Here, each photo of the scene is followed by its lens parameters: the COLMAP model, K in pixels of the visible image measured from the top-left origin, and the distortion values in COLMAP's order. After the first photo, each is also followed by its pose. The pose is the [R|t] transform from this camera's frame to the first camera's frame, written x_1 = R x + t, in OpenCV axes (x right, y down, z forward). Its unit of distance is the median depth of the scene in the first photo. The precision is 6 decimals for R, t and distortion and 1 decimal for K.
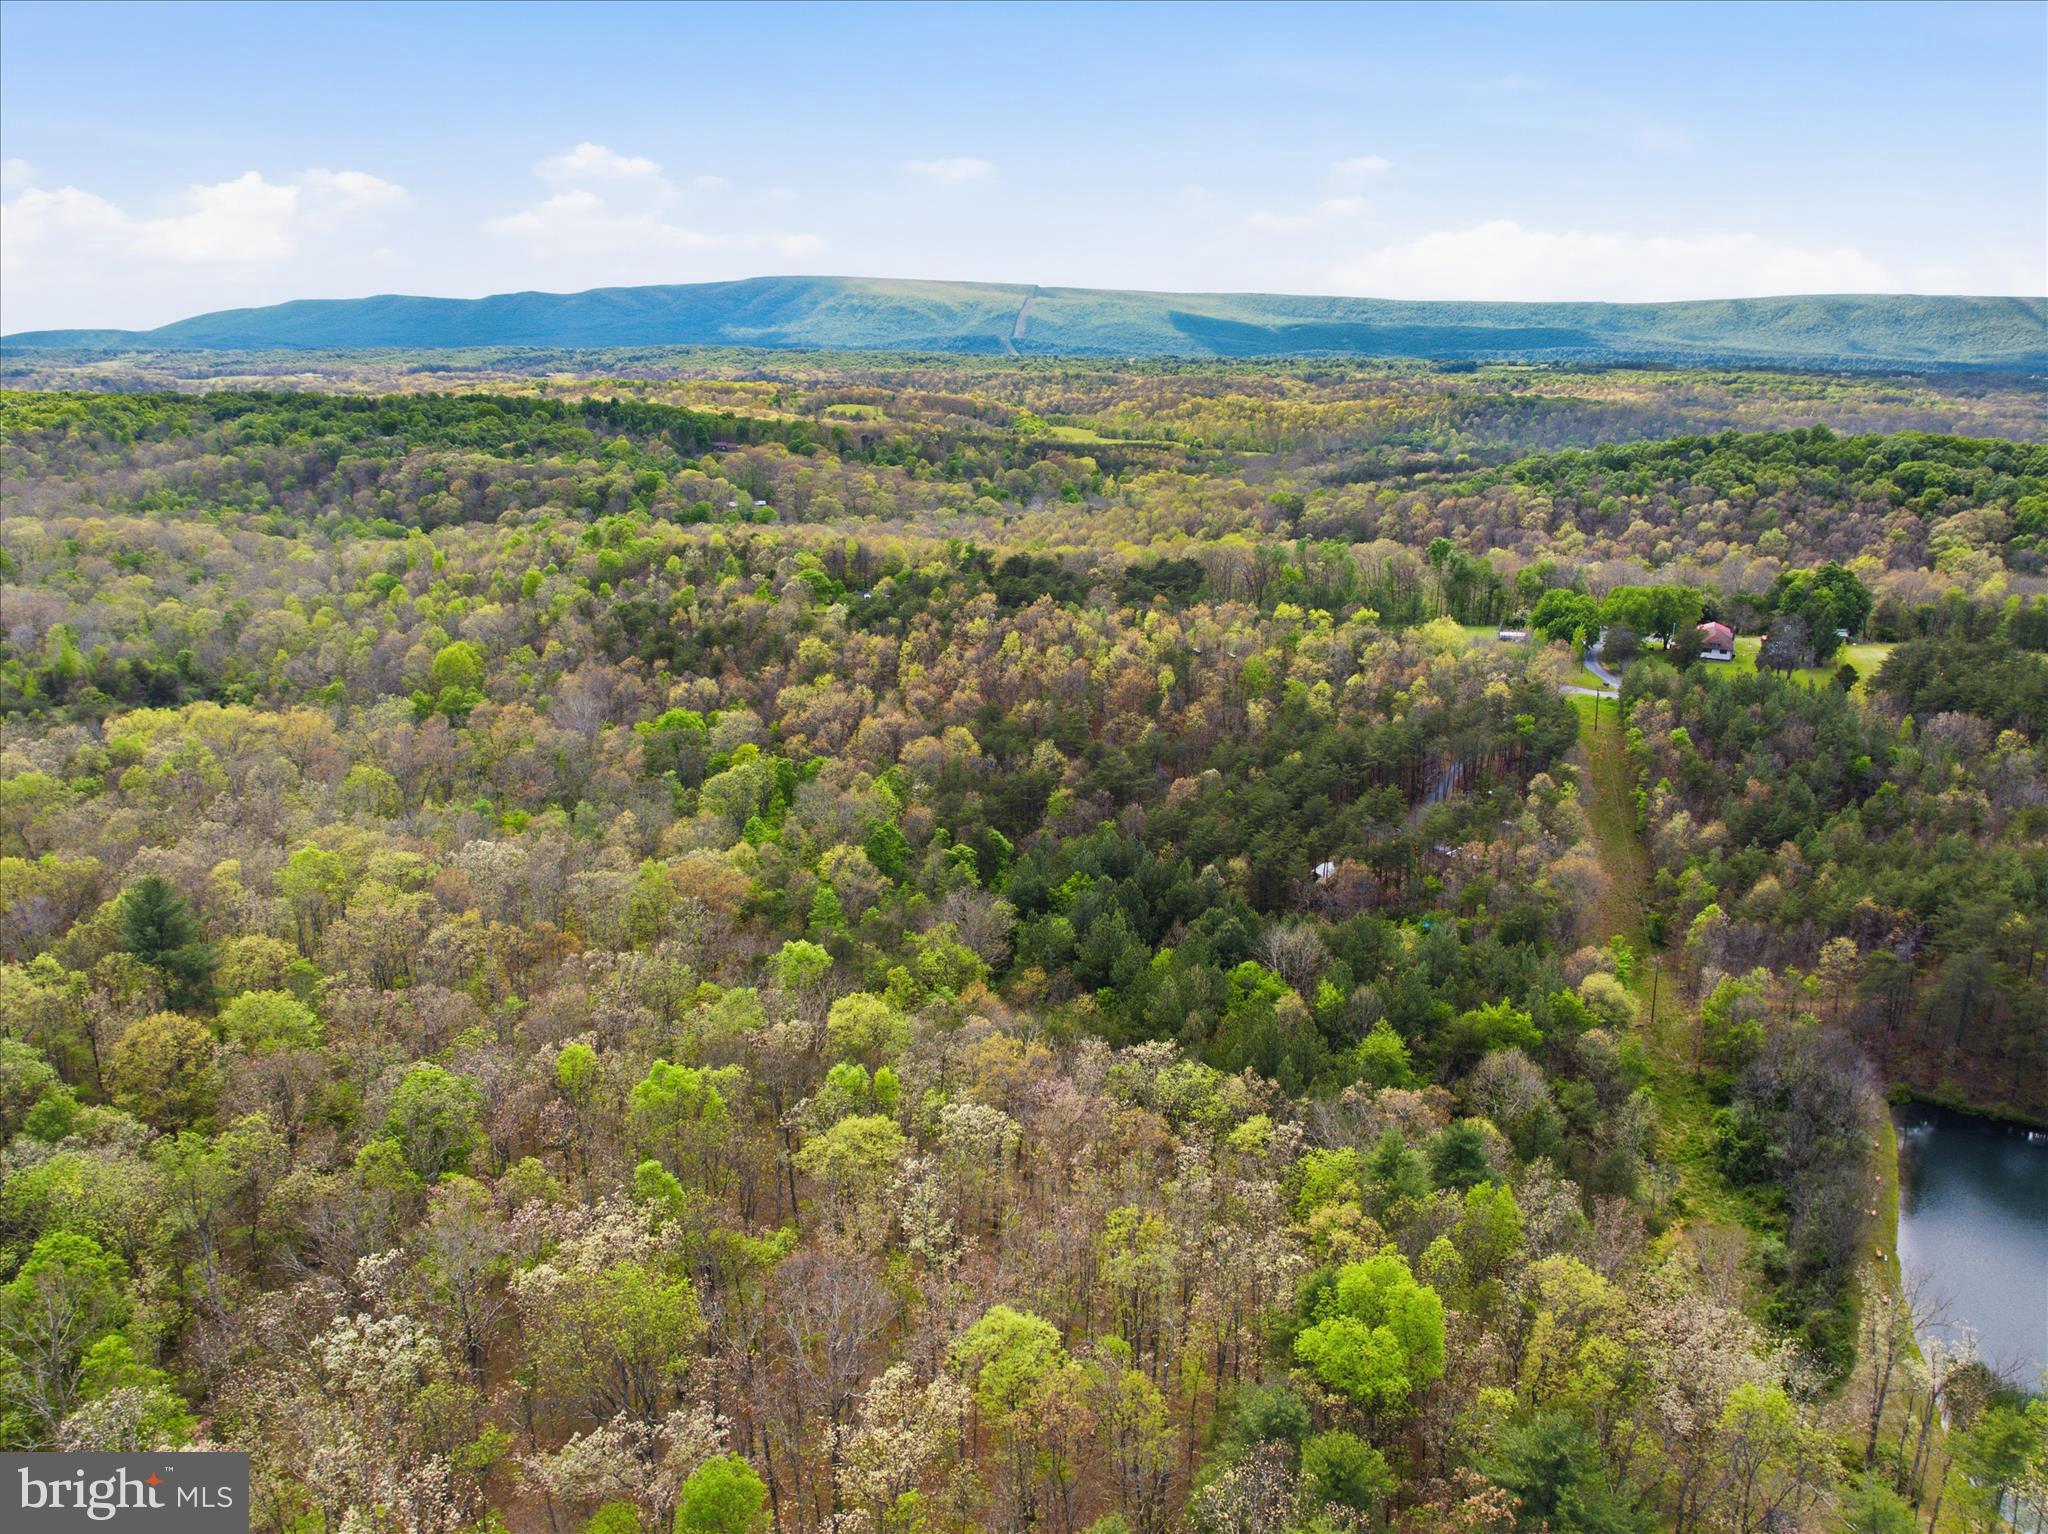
lens RADIAL K [[1441.3, 0, 1035.6], [0, 1441.3, 760.9], [0, 0, 1]] dist [-0.039067, 0.001321]
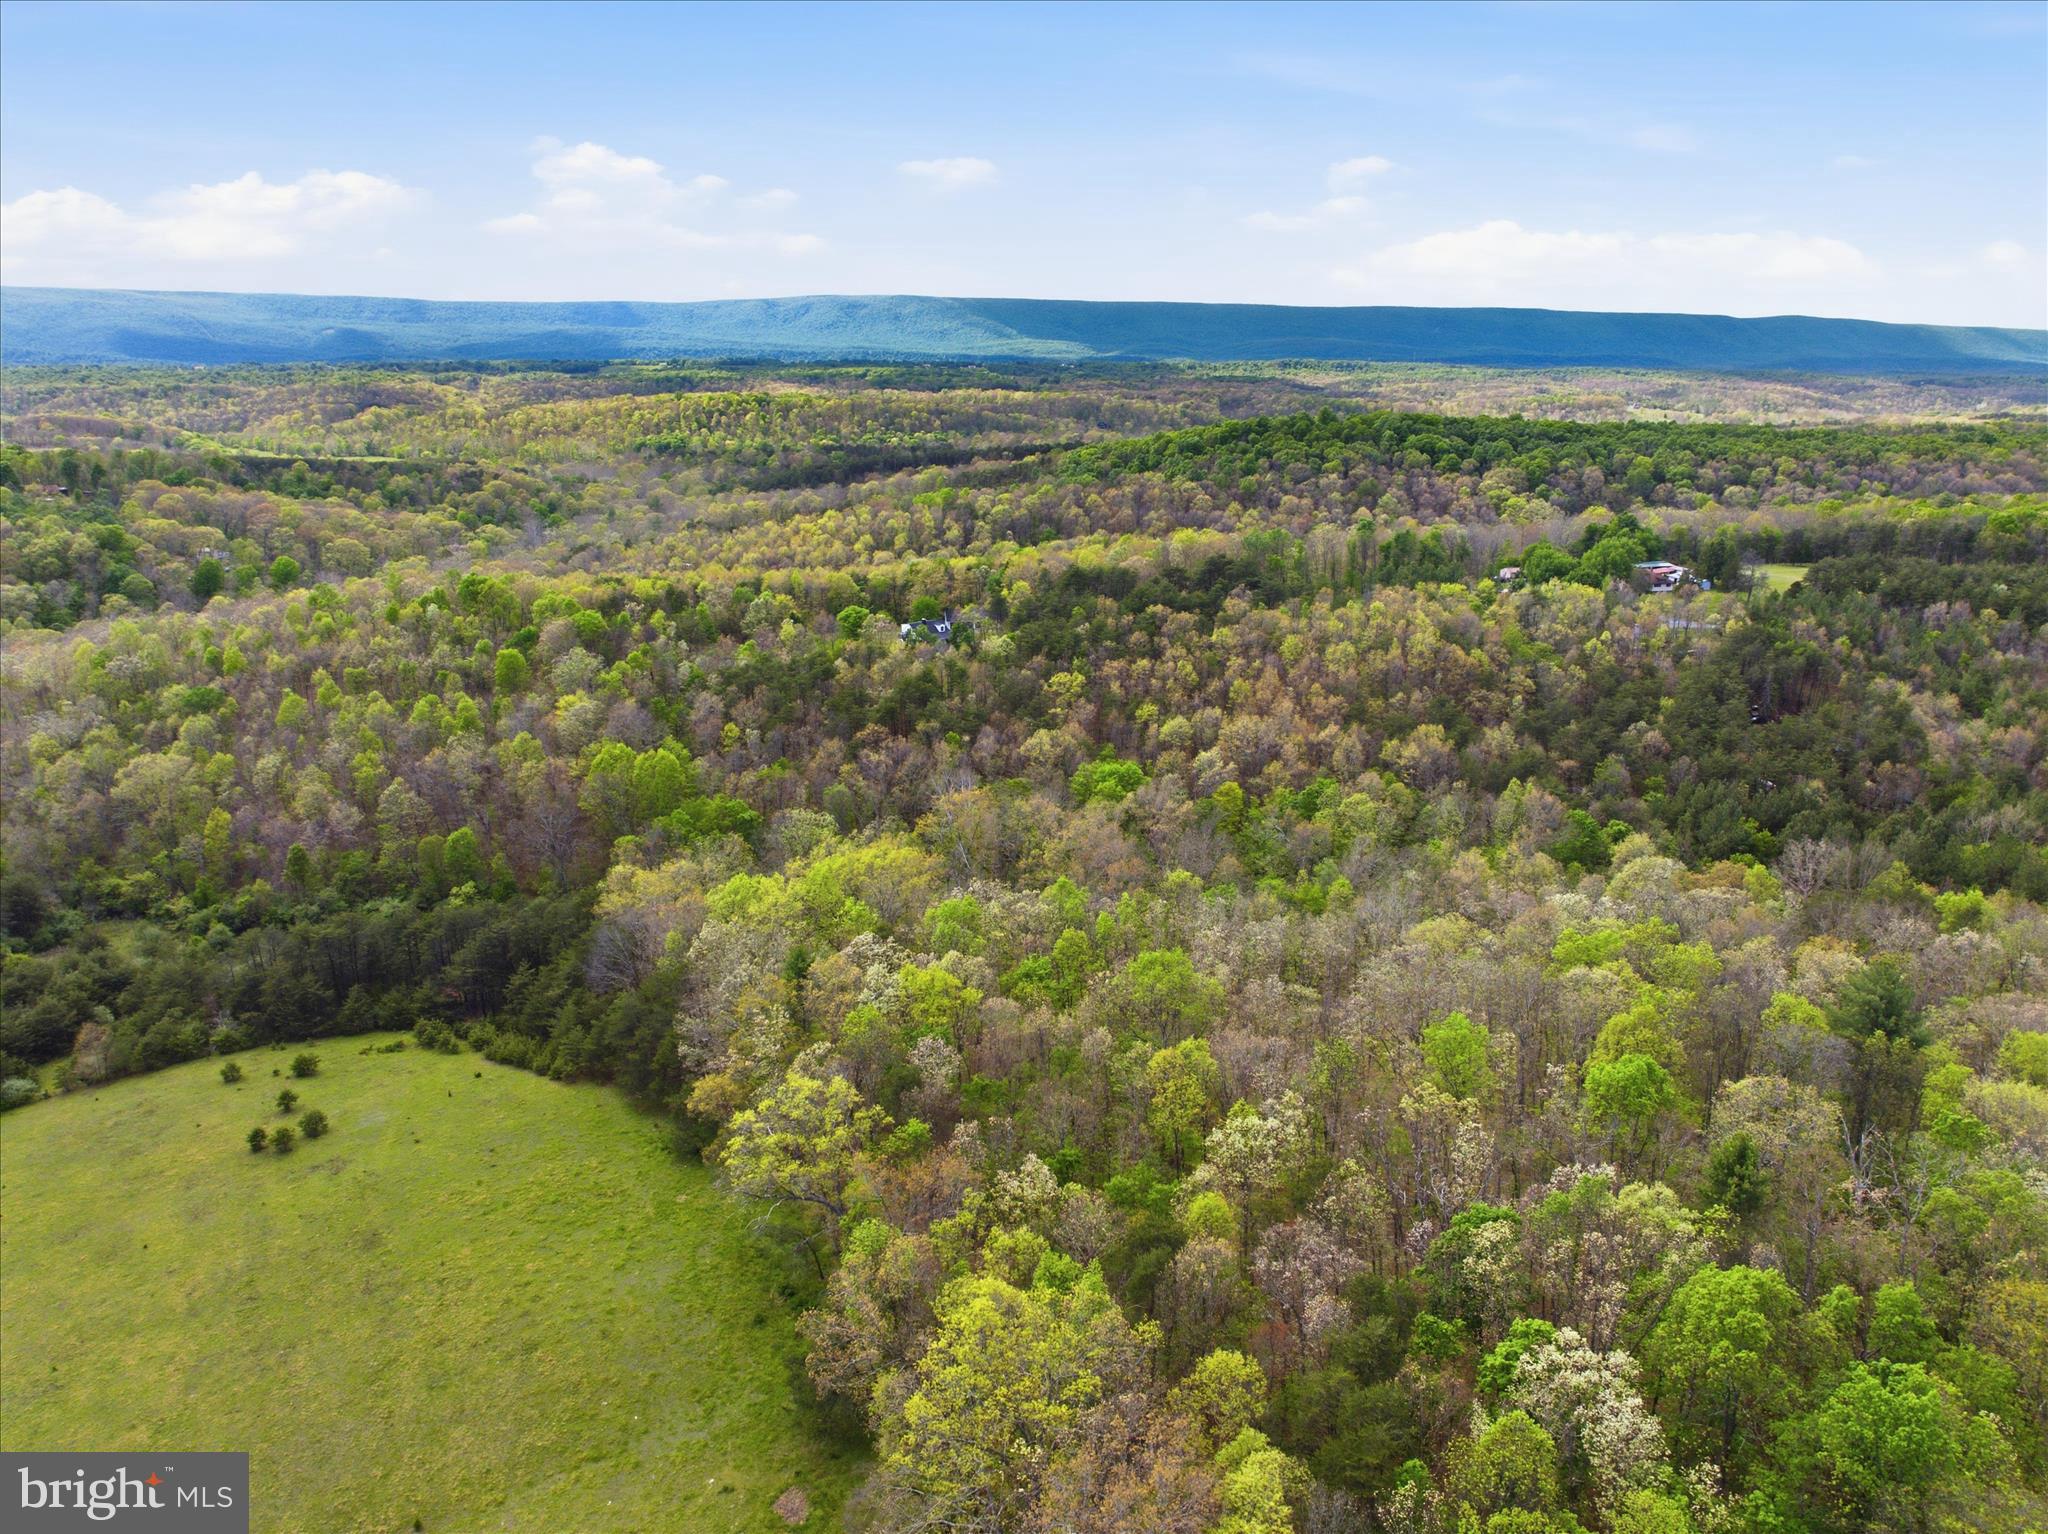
lens RADIAL K [[1445.3, 0, 1036.0], [0, 1445.3, 747.9], [0, 0, 1]] dist [-0.041361, 0.002642]
pose [[0.796088, -0.164987, 0.582257, -0.273633], [0.169894, 0.984358, 0.046640, -0.032217], [-0.580845, 0.061793, 0.811666, 0.102565]]
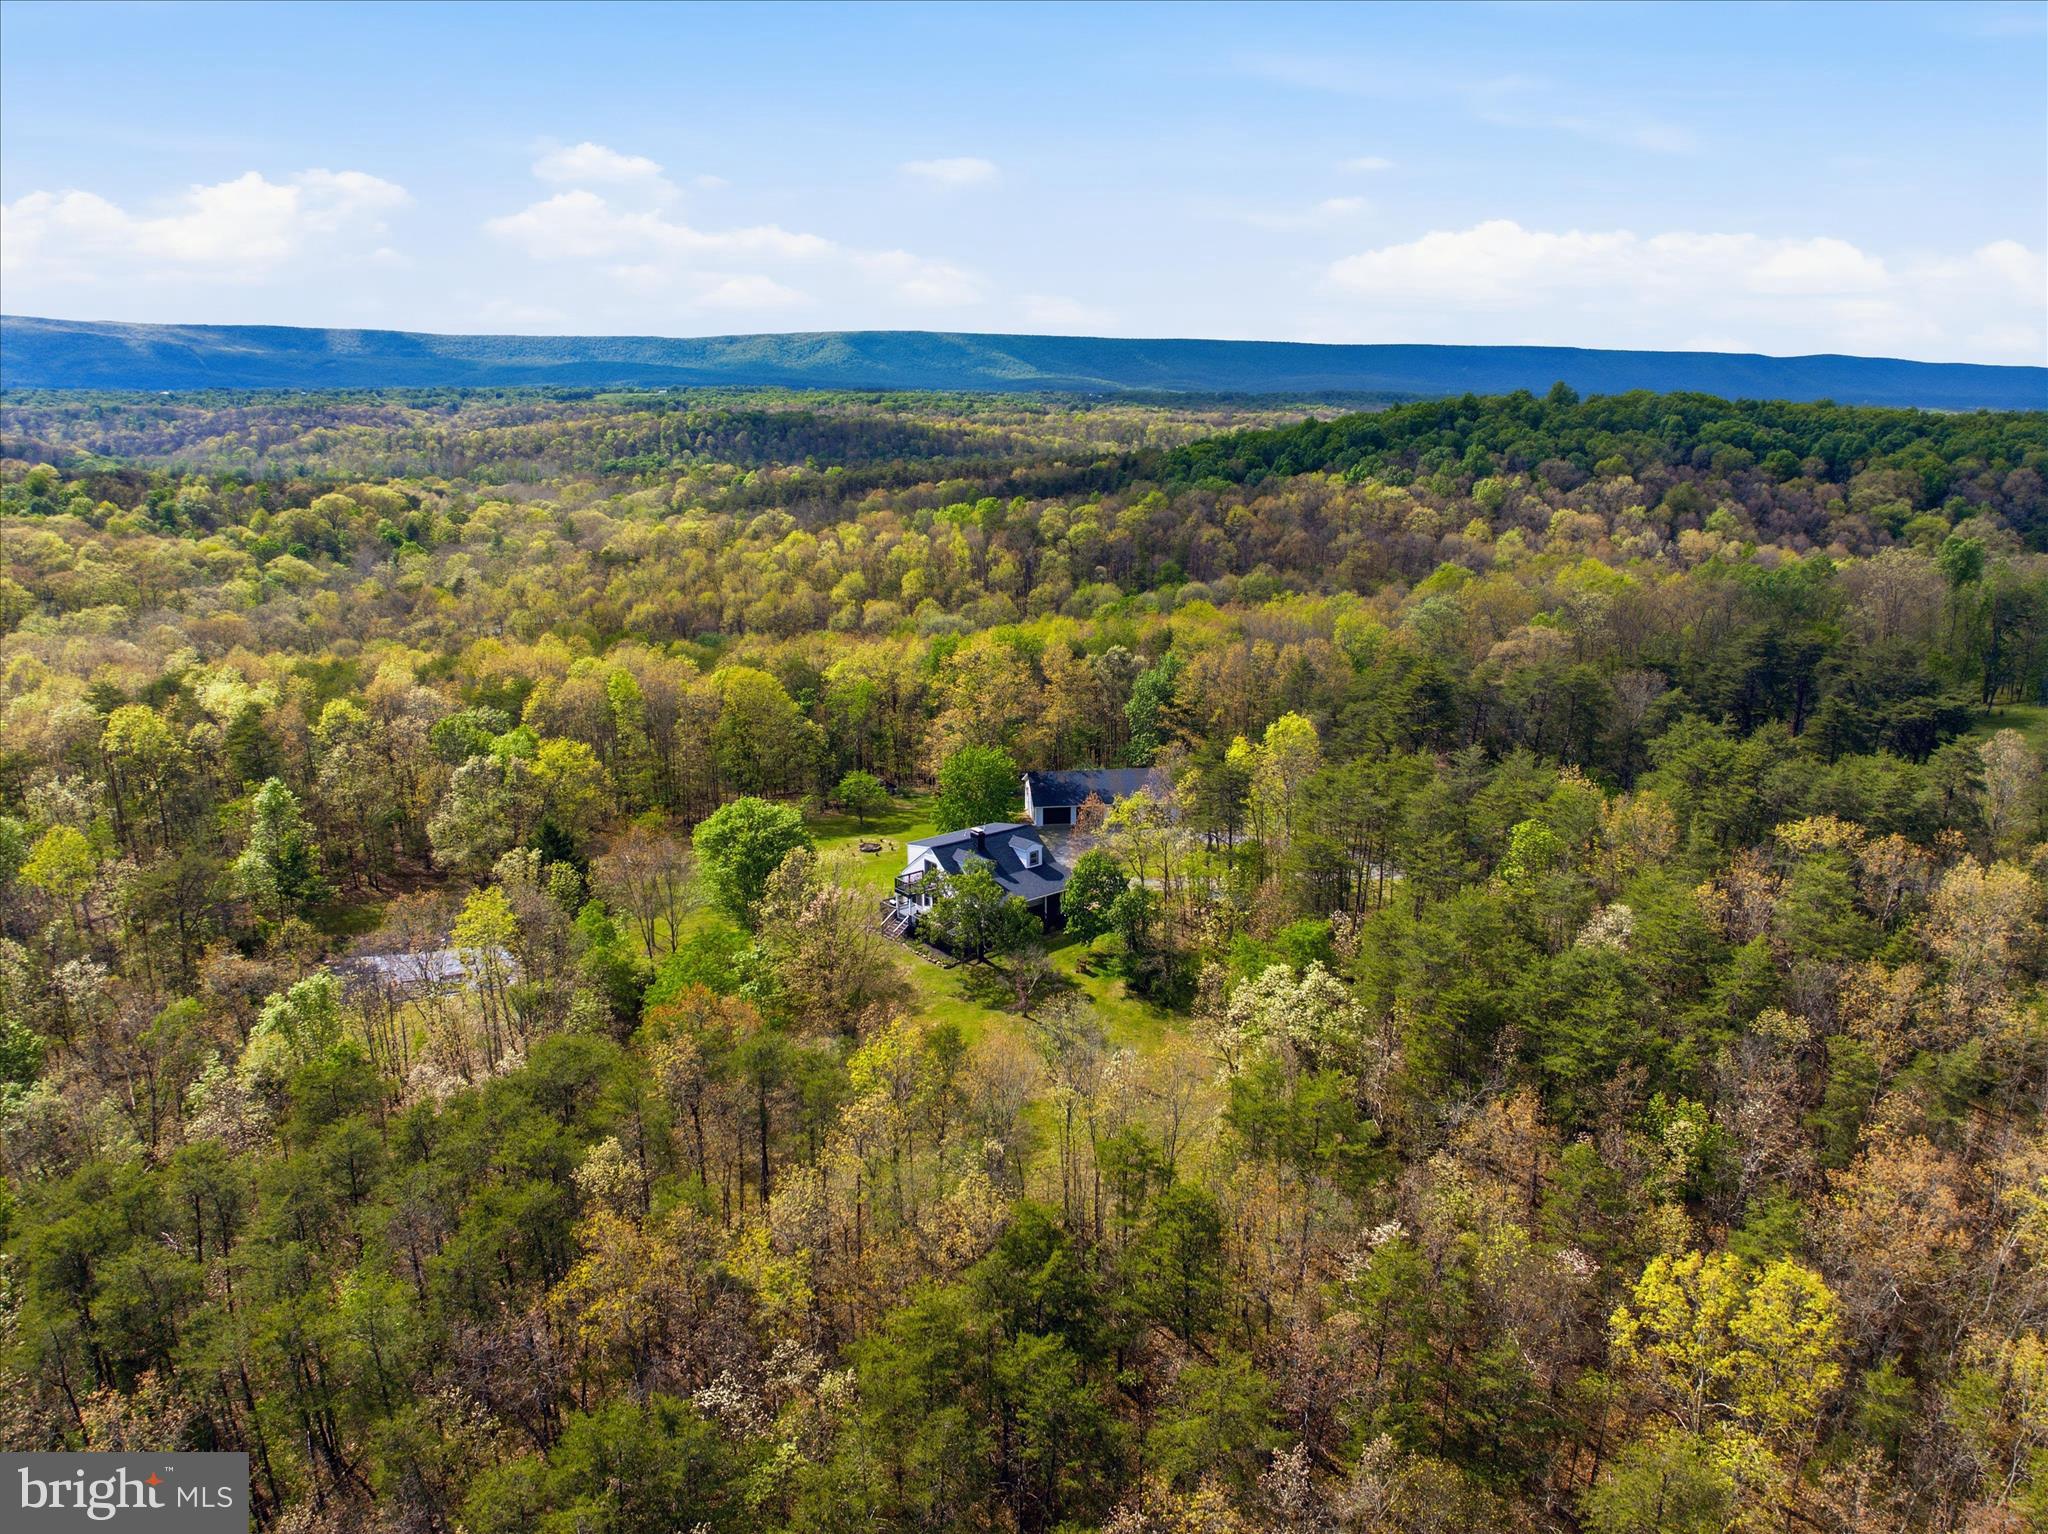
lens RADIAL K [[1441.3, 0, 1035.6], [0, 1441.3, 760.9], [0, 0, 1]] dist [-0.039067, 0.001321]
pose [[0.802688, -0.150251, 0.577163, -0.122221], [0.165575, 0.985845, 0.026369, -0.063617], [-0.572955, 0.074398, 0.816203, 0.344851]]
